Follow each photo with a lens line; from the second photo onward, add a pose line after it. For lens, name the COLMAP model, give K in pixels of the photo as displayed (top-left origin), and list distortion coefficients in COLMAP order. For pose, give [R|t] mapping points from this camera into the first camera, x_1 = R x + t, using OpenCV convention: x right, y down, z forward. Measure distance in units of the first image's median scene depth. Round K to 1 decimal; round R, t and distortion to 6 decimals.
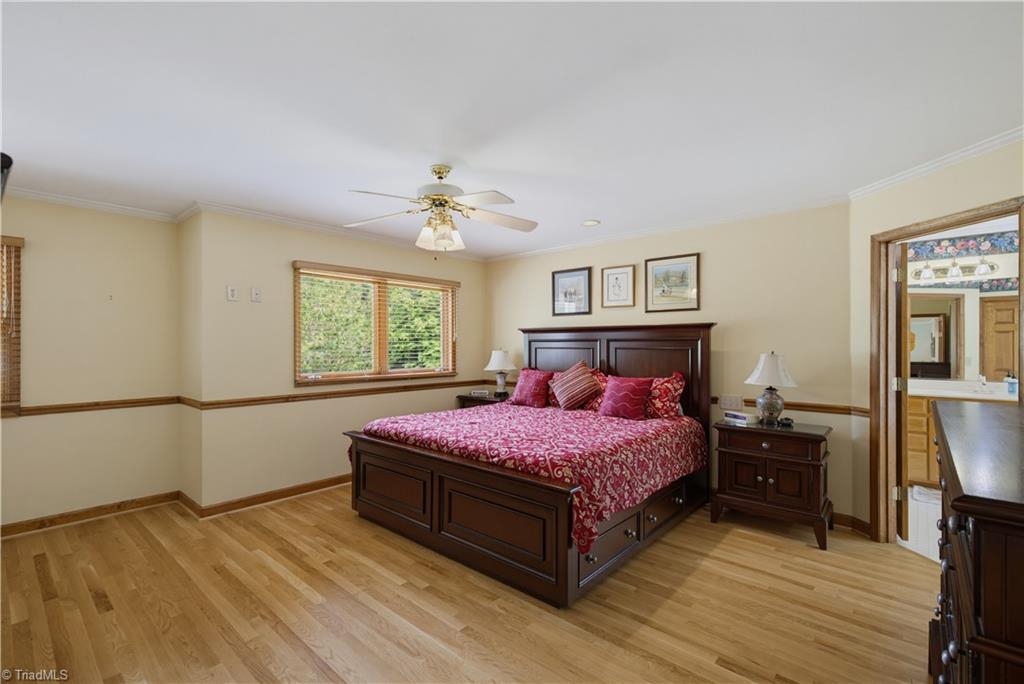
lens RADIAL K [[461.5, 0, 510.6], [0, 461.5, 344.3], [0, 0, 1]] dist [0.003272, -0.000112]
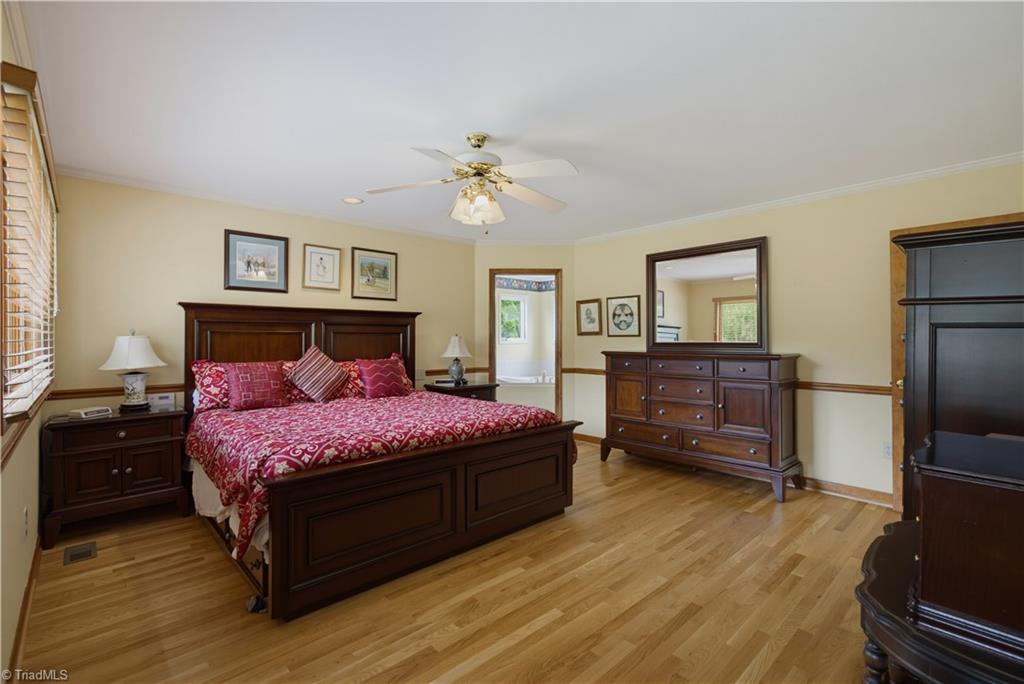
lens RADIAL K [[464.5, 0, 511.1], [0, 464.5, 336.8], [0, 0, 1]] dist [0.004130, 0.000164]
pose [[0.095497, 0.000331, 0.995430, -0.764491], [0.000299, 1.000000, -0.000362, 0.019954], [-0.995430, 0.000332, 0.095497, 0.590274]]
